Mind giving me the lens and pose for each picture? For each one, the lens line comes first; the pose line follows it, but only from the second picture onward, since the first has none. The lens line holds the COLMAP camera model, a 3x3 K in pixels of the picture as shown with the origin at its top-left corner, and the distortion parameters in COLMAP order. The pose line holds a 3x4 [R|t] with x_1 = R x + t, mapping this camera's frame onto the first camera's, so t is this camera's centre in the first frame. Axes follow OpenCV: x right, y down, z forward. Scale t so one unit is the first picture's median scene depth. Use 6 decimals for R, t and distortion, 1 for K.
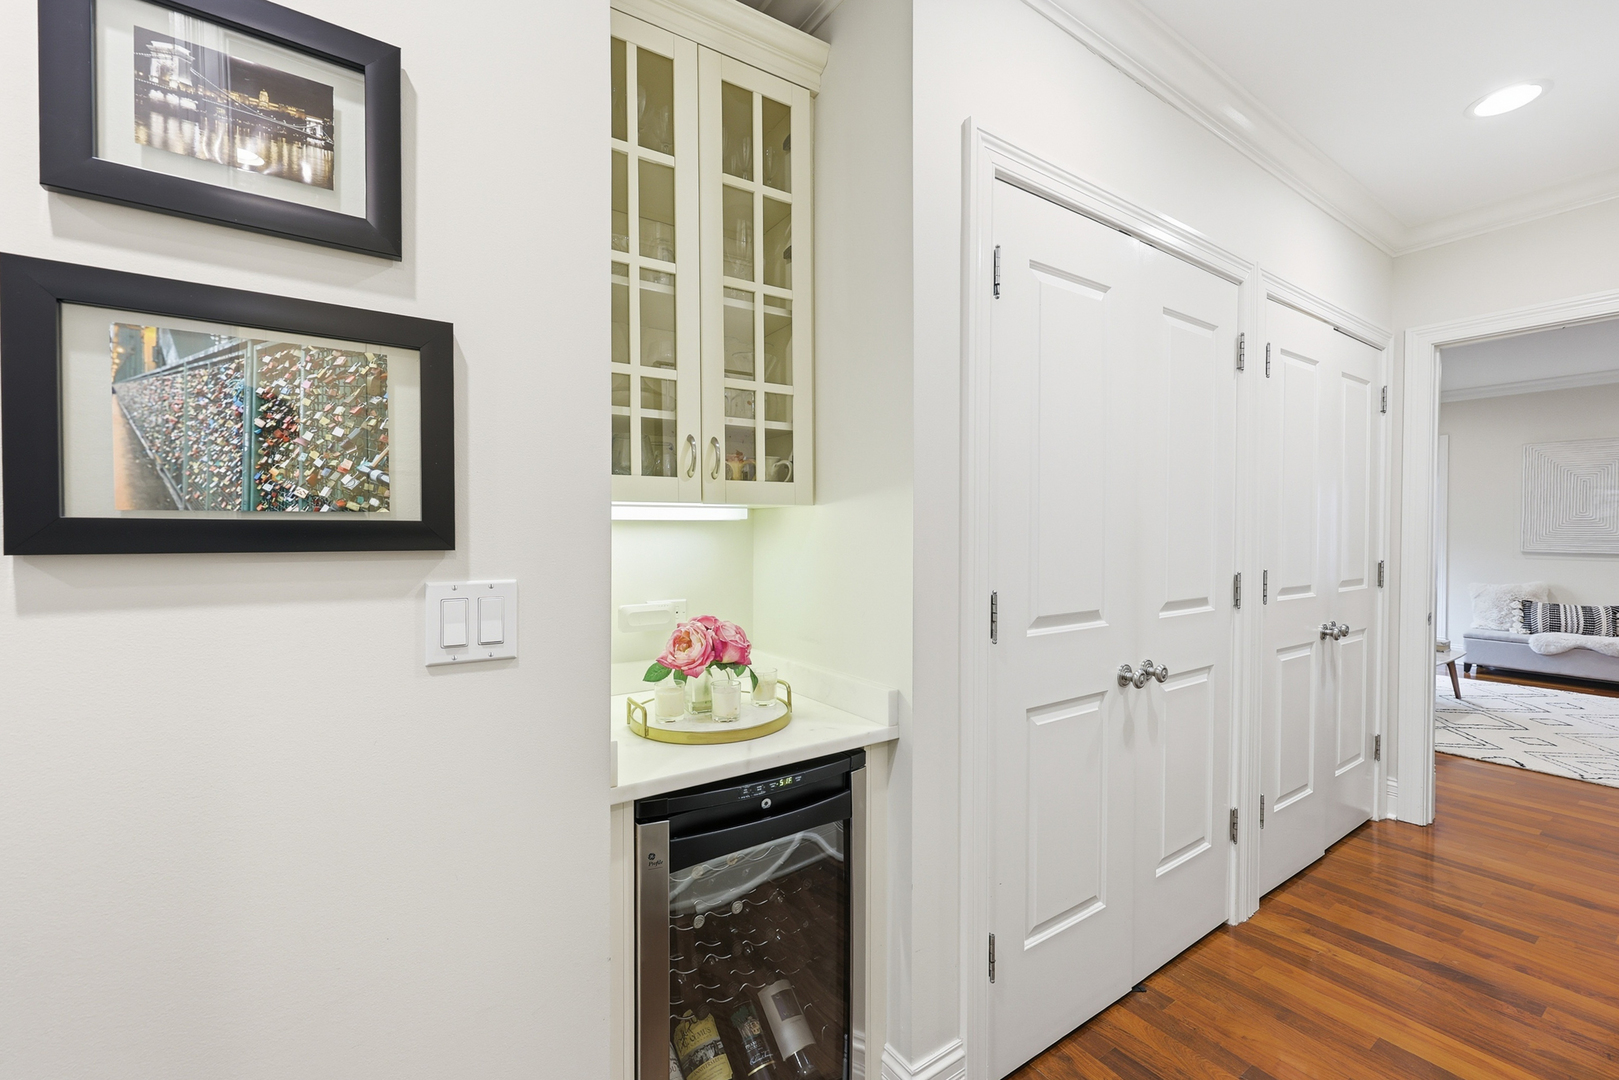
lens RADIAL K [[668.7, 0, 809.5], [0, 668.7, 538.7], [0, 0, 1]] dist [-0.001882, 0.000311]
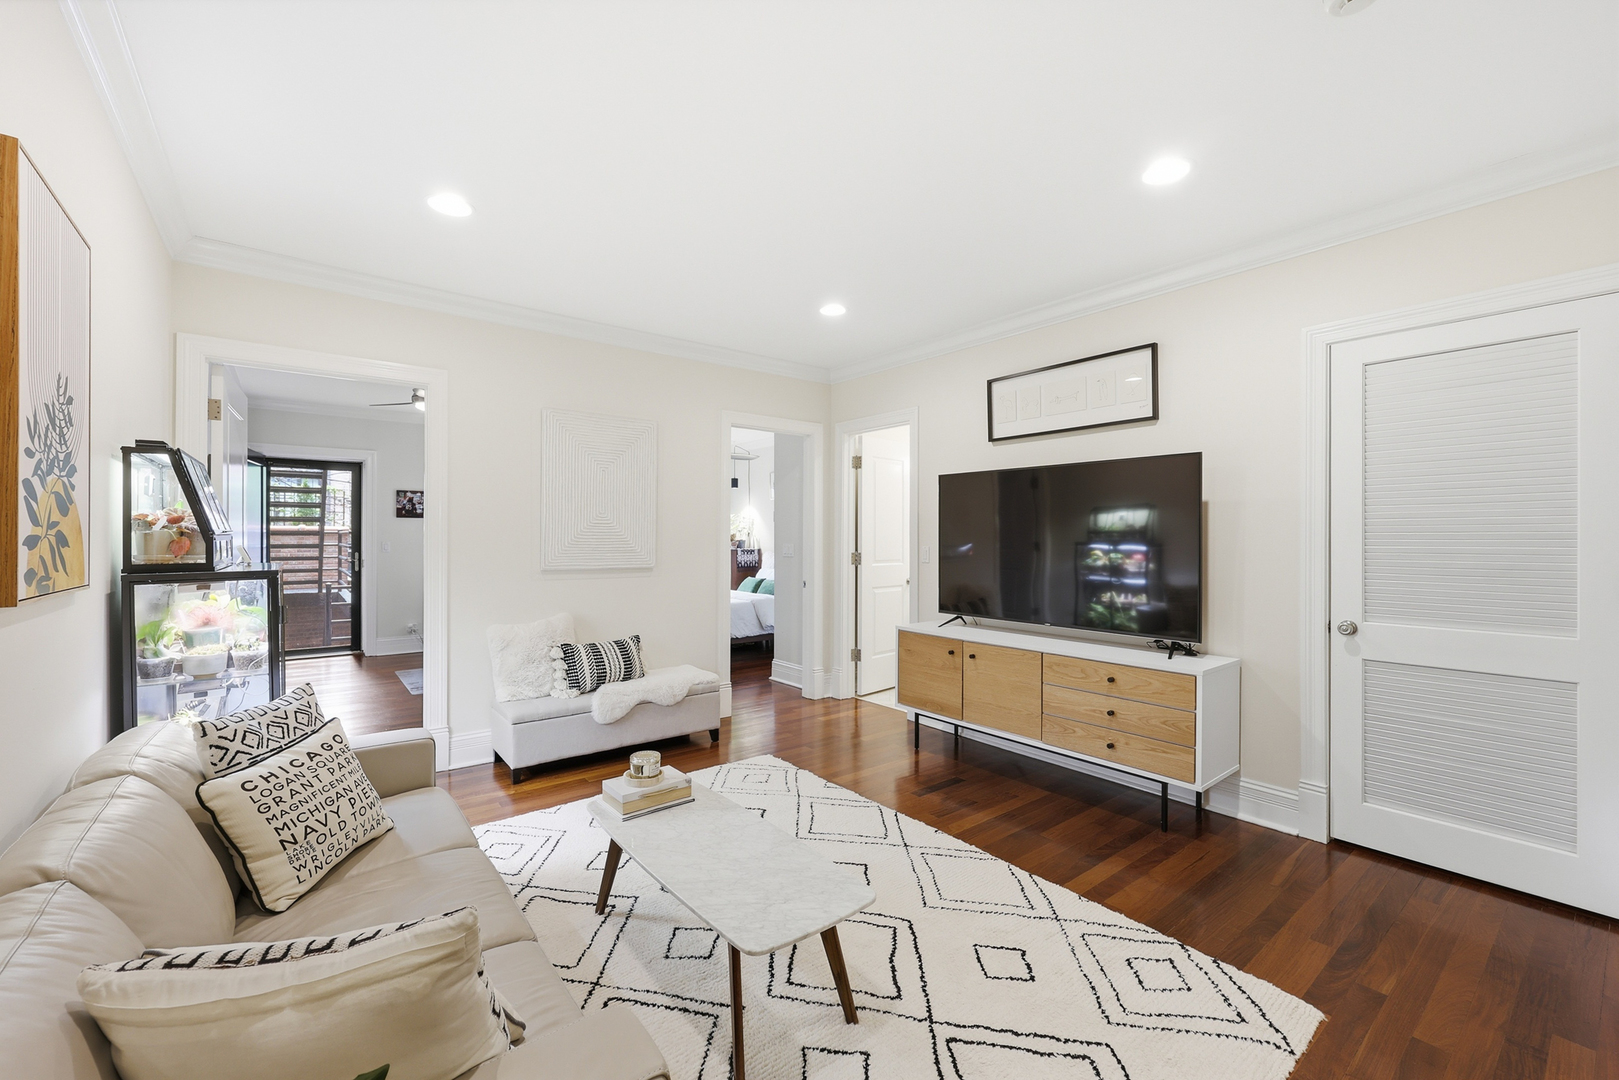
lens RADIAL K [[668.7, 0, 811.5], [0, 668.7, 541.5], [0, 0, 1]] dist [-0.001882, 0.000311]
pose [[-0.074853, 0.000820, 0.997194, 0.403078], [0.013473, 0.999909, 0.000189, -0.005409], [-0.997104, 0.013449, -0.074857, 0.809600]]
